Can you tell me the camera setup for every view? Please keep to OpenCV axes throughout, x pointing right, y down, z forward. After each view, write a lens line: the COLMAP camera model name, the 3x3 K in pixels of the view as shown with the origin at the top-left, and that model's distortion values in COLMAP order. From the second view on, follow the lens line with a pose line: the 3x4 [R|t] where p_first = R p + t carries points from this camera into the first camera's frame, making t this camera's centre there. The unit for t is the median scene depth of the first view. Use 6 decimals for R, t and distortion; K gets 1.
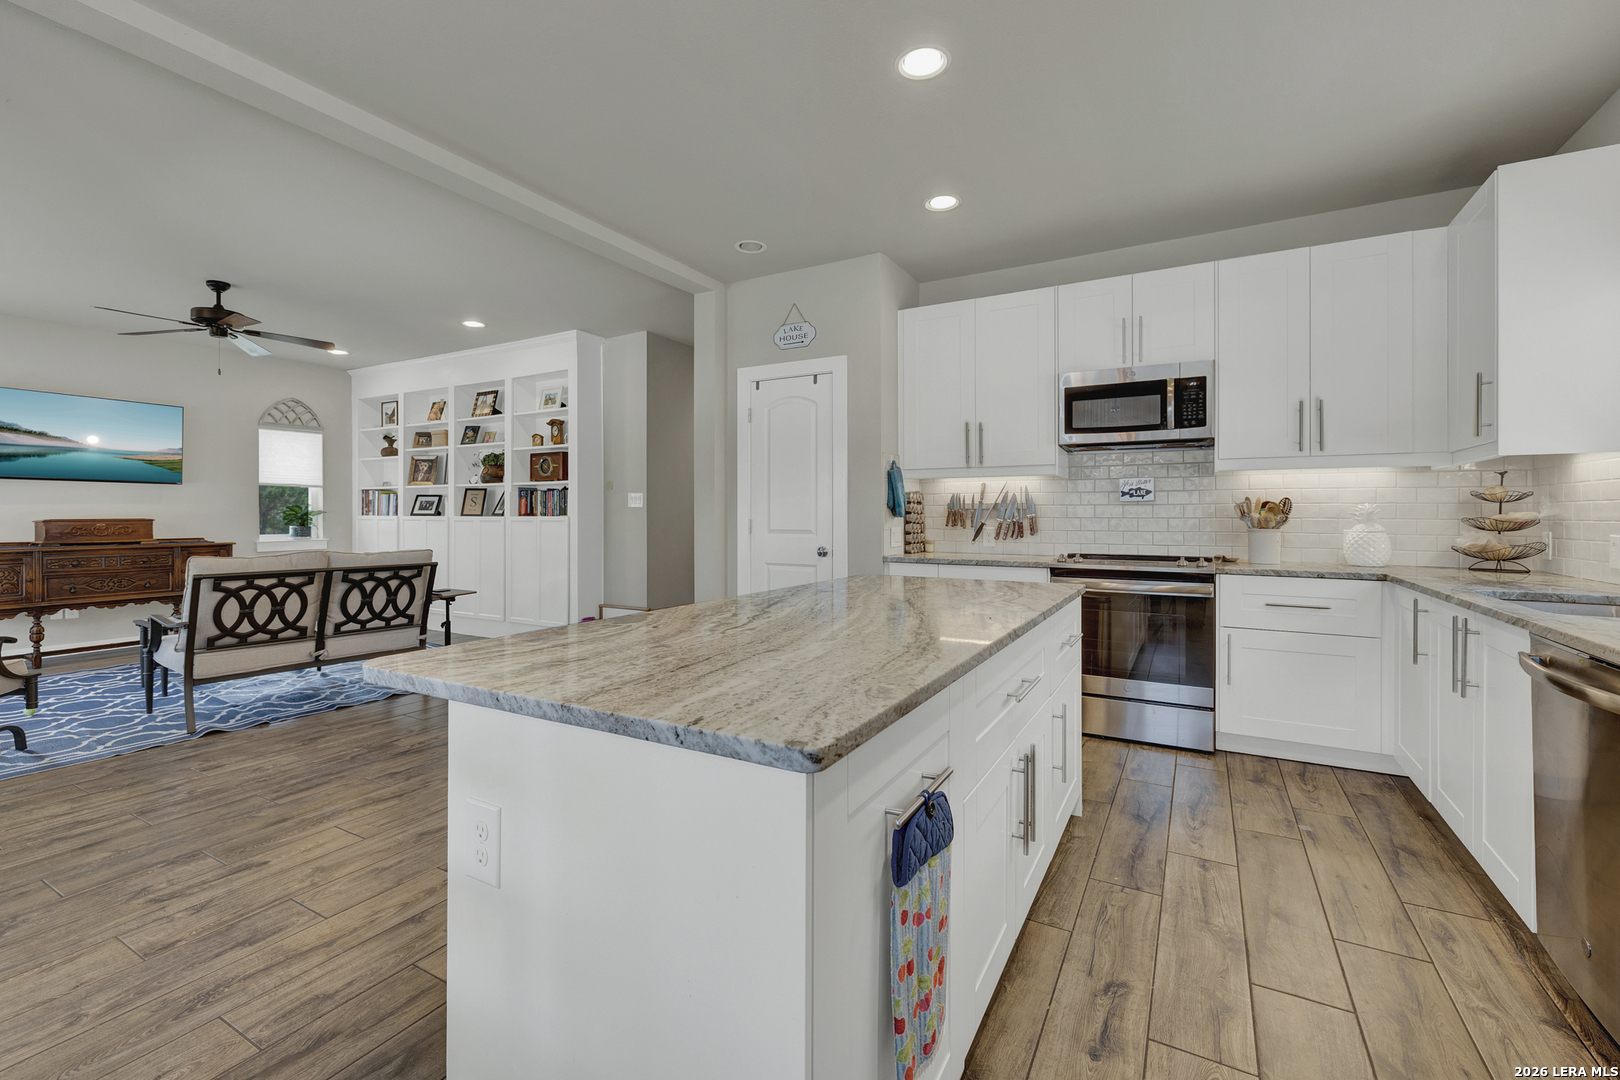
lens RADIAL K [[691.9, 0, 798.9], [0, 691.9, 530.2], [0, 0, 1]] dist [-0.009285, 0.004160]
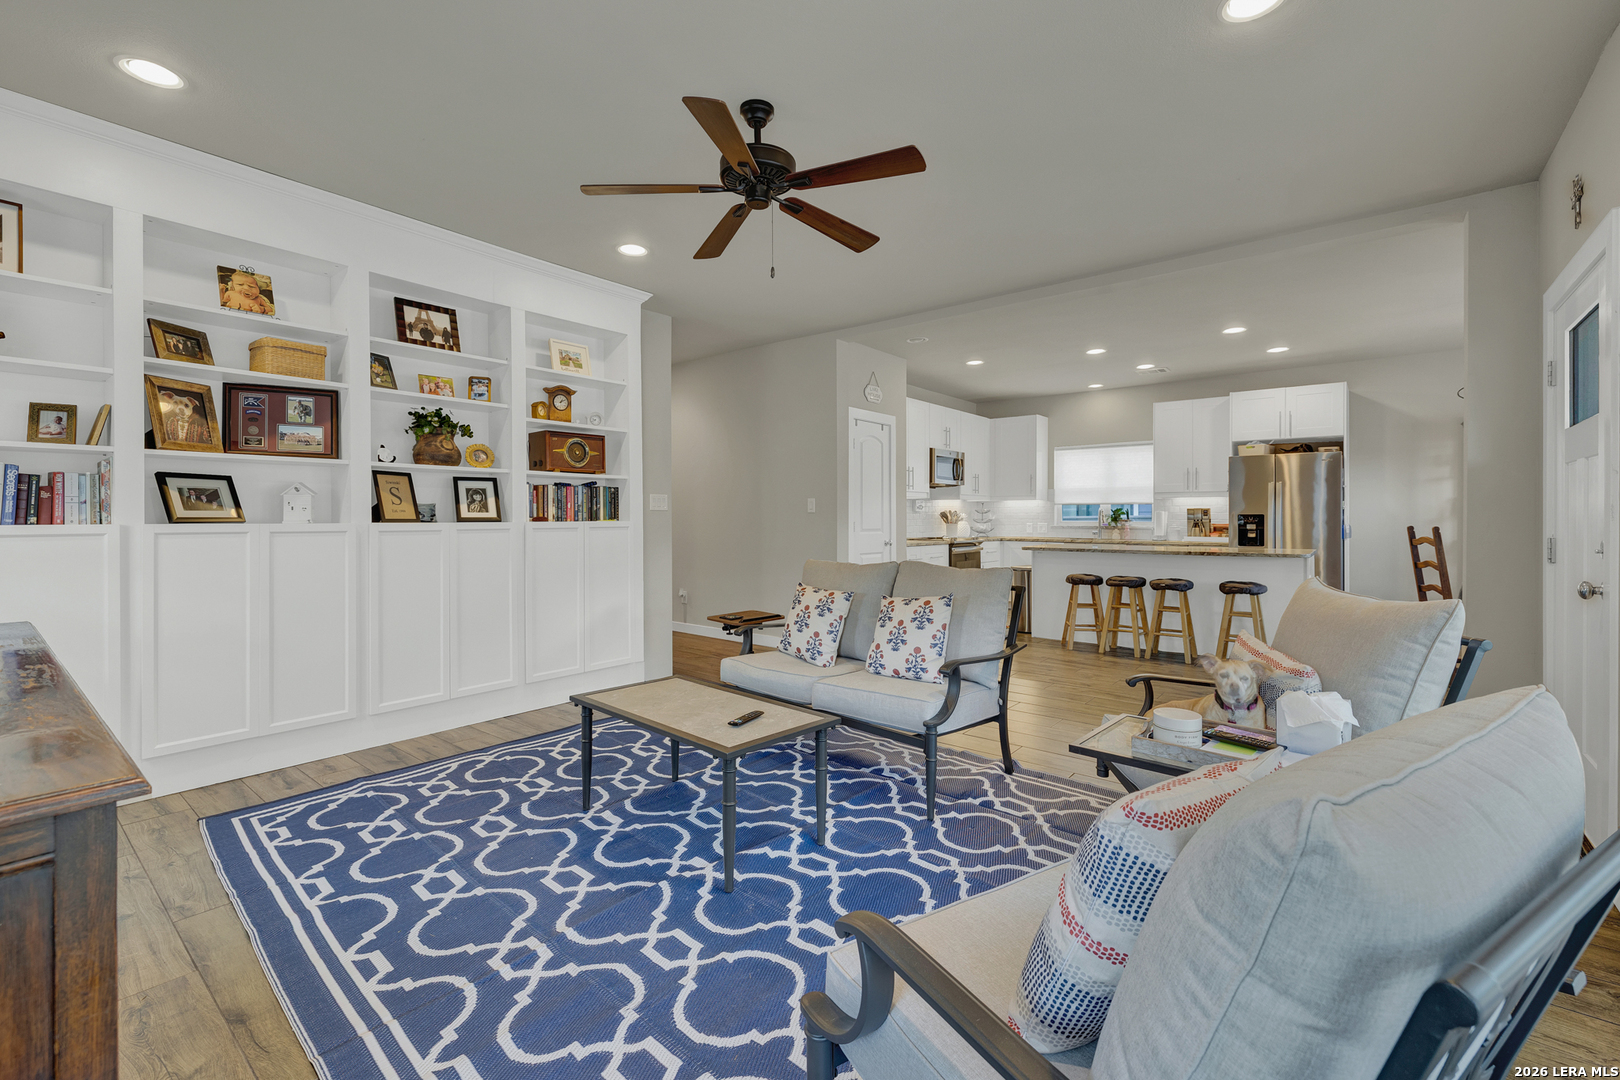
lens RADIAL K [[691.9, 0, 797.9], [0, 691.9, 524.4], [0, 0, 1]] dist [-0.009285, 0.004160]
pose [[0.173544, -0.009899, 0.984776, -1.450100], [0.024094, 0.999693, 0.005803, -0.021453], [-0.984531, 0.022720, 0.173729, 0.906811]]
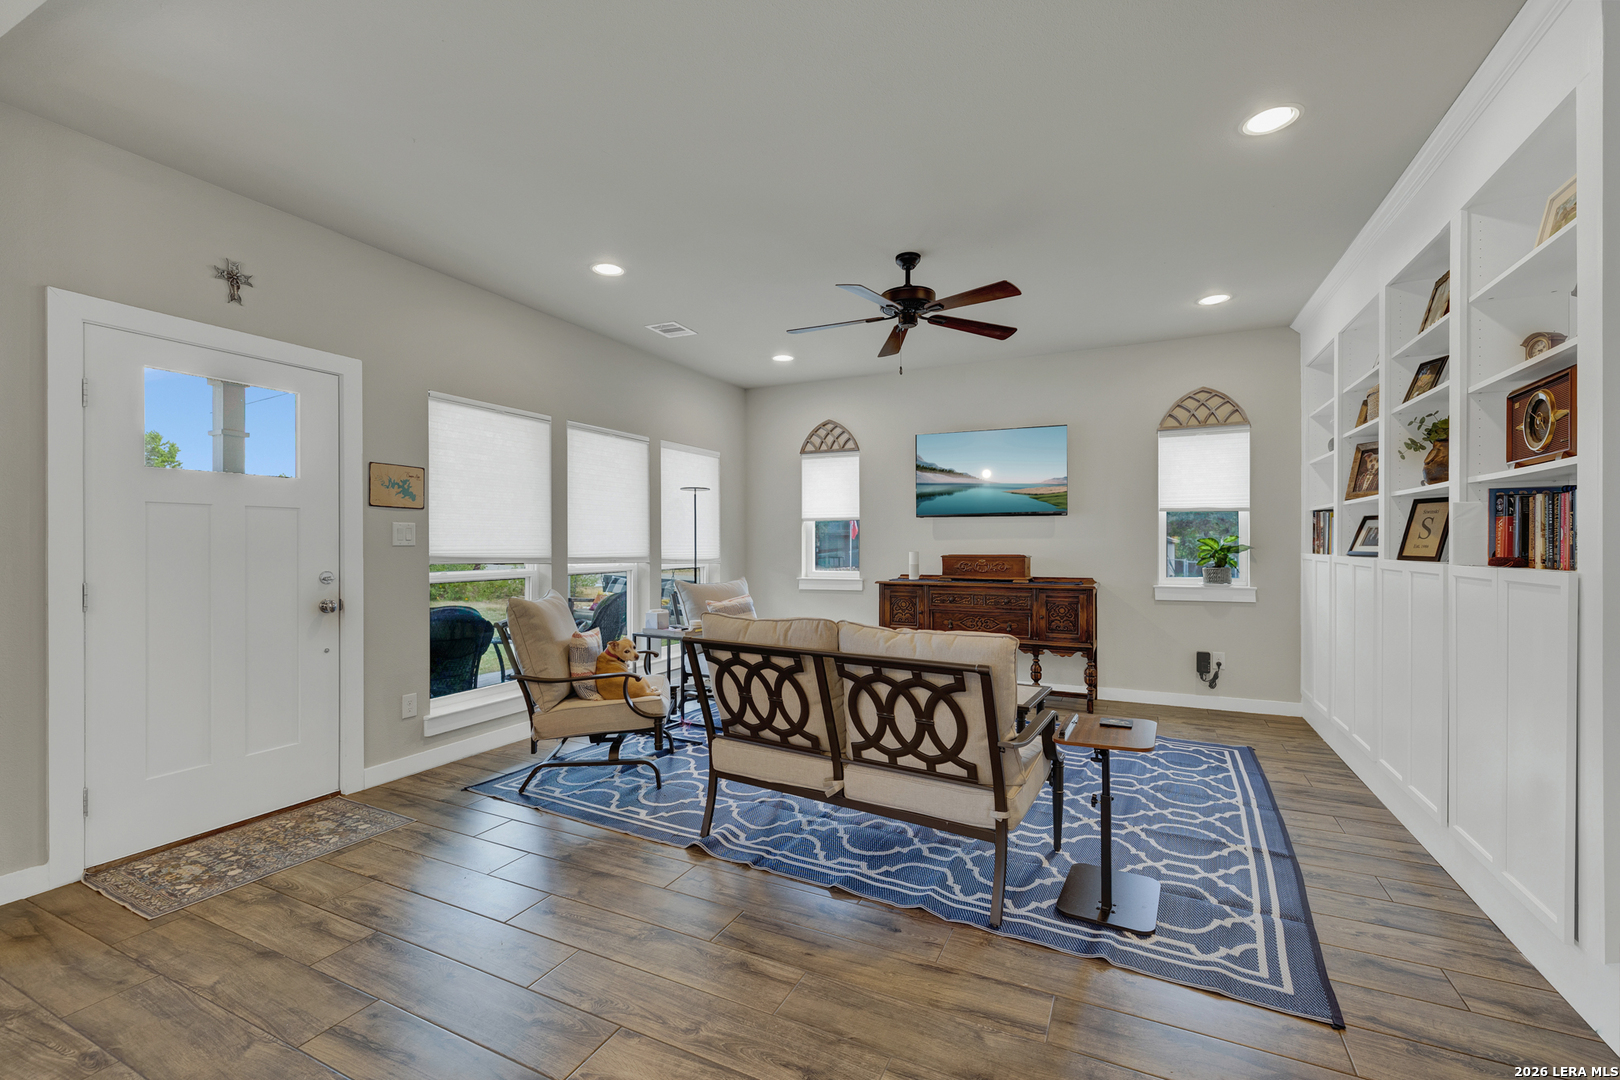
lens RADIAL K [[691.9, 0, 805.2], [0, 691.9, 543.0], [0, 0, 1]] dist [-0.009285, 0.004160]
pose [[0.066880, 0.001361, -0.997760, -0.076511], [-0.022654, 0.999743, -0.000155, -0.033997], [0.997504, 0.022613, 0.066893, 0.865074]]
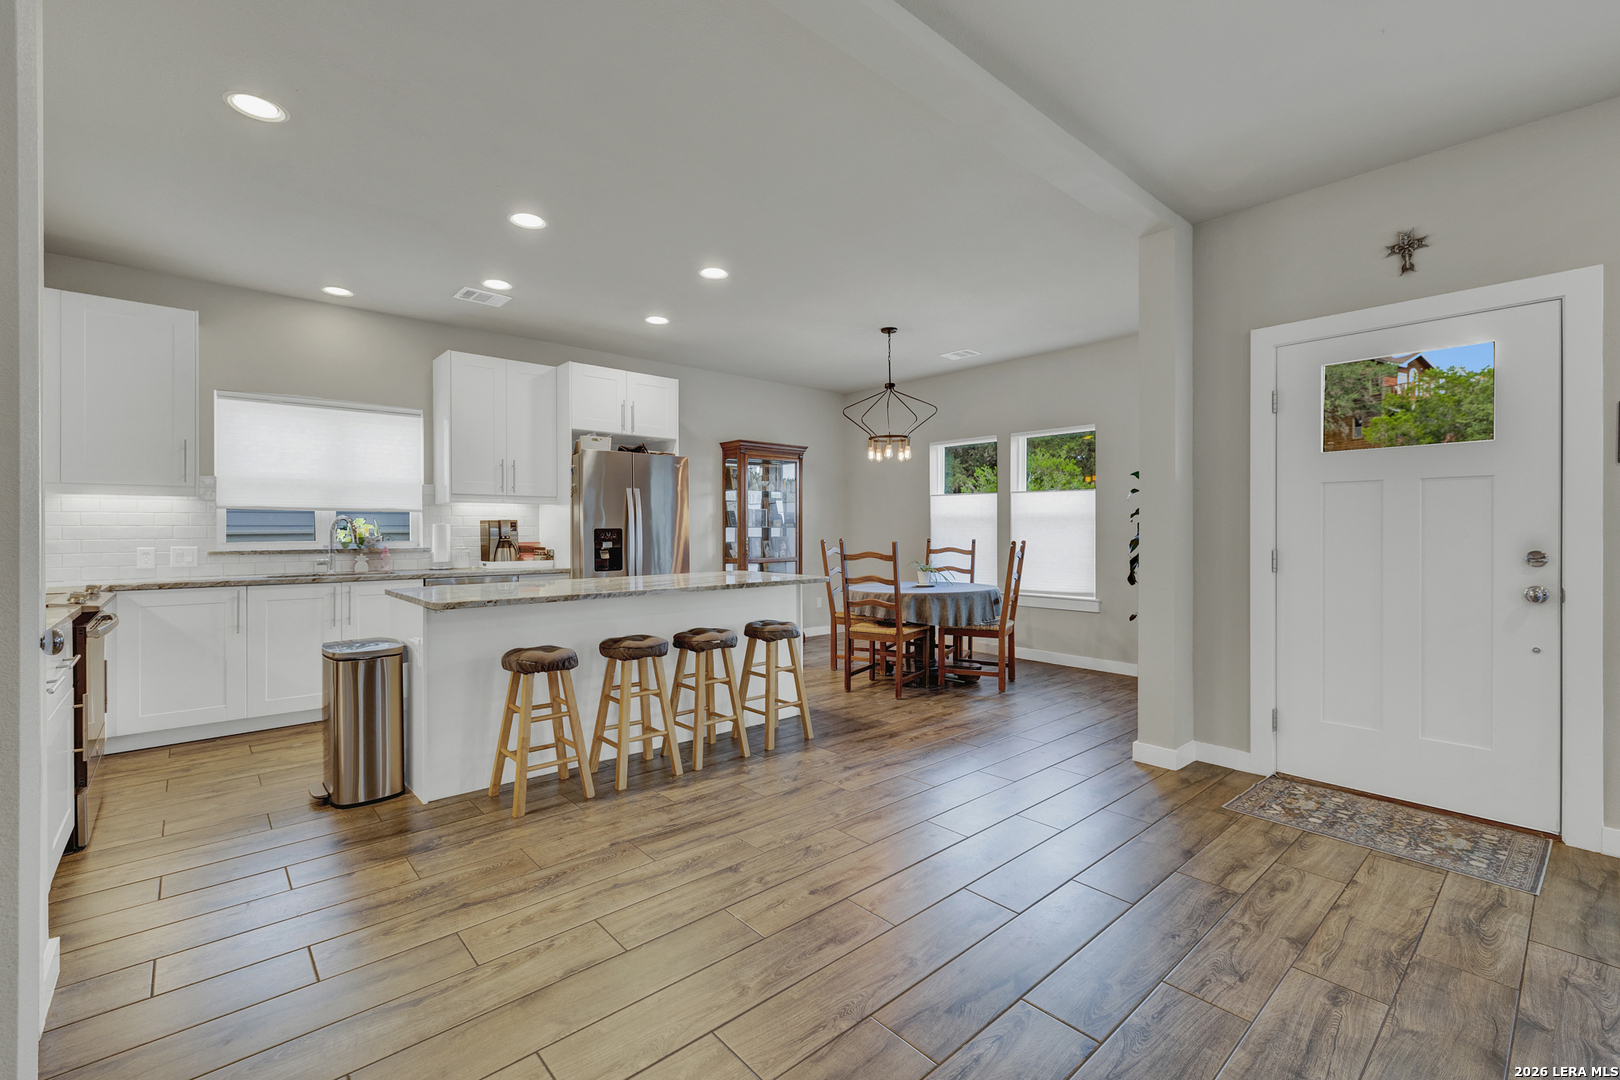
lens RADIAL K [[691.9, 0, 795.2], [0, 691.9, 539.5], [0, 0, 1]] dist [-0.009285, 0.004160]
pose [[-0.943005, -0.001300, 0.332777, -0.443973], [0.011516, 0.999266, 0.036536, -0.031405], [-0.332580, 0.038286, -0.942297, 1.169984]]
